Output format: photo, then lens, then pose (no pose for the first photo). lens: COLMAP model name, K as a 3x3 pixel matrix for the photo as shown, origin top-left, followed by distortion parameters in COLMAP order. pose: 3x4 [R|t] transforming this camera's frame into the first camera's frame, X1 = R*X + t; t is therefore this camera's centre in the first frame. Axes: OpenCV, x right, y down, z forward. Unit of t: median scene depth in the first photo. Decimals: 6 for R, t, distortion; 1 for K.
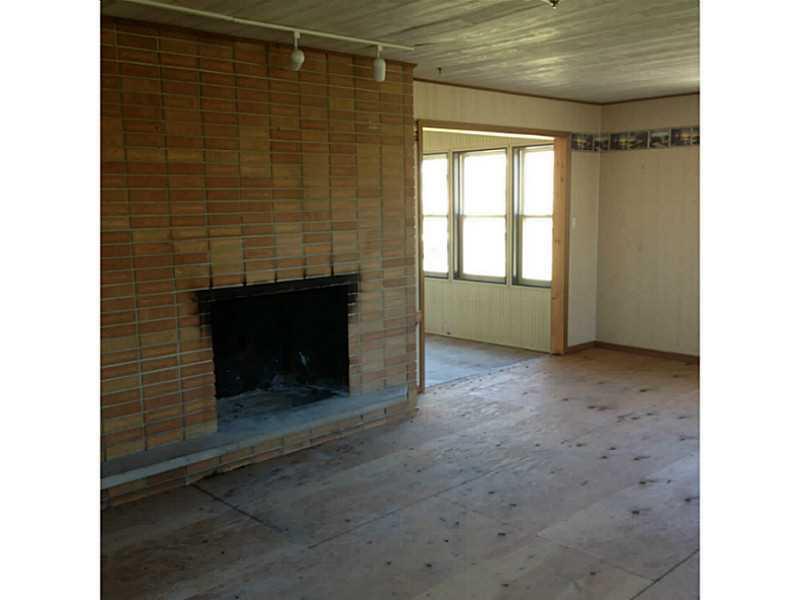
lens RADIAL K [[747.1, 0, 400.0], [0, 747.1, 300.0], [0, 0, 1]] dist [0.072987, -0.009293]
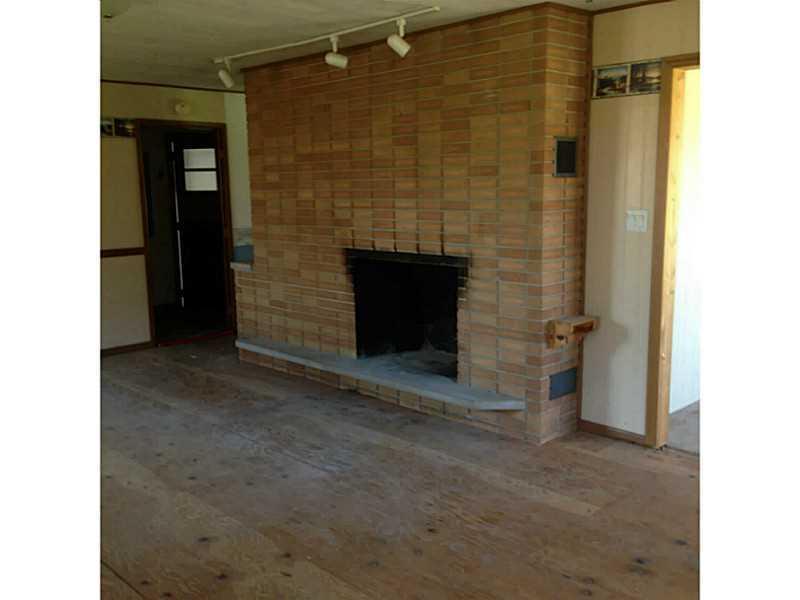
lens RADIAL K [[747.1, 0, 400.0], [0, 747.1, 300.0], [0, 0, 1]] dist [0.072987, -0.009293]
pose [[0.004560, 0.172241, -0.985044, 0.927228], [-0.120387, 0.977985, 0.170449, -0.140782], [0.992717, 0.117809, 0.025196, 0.953791]]
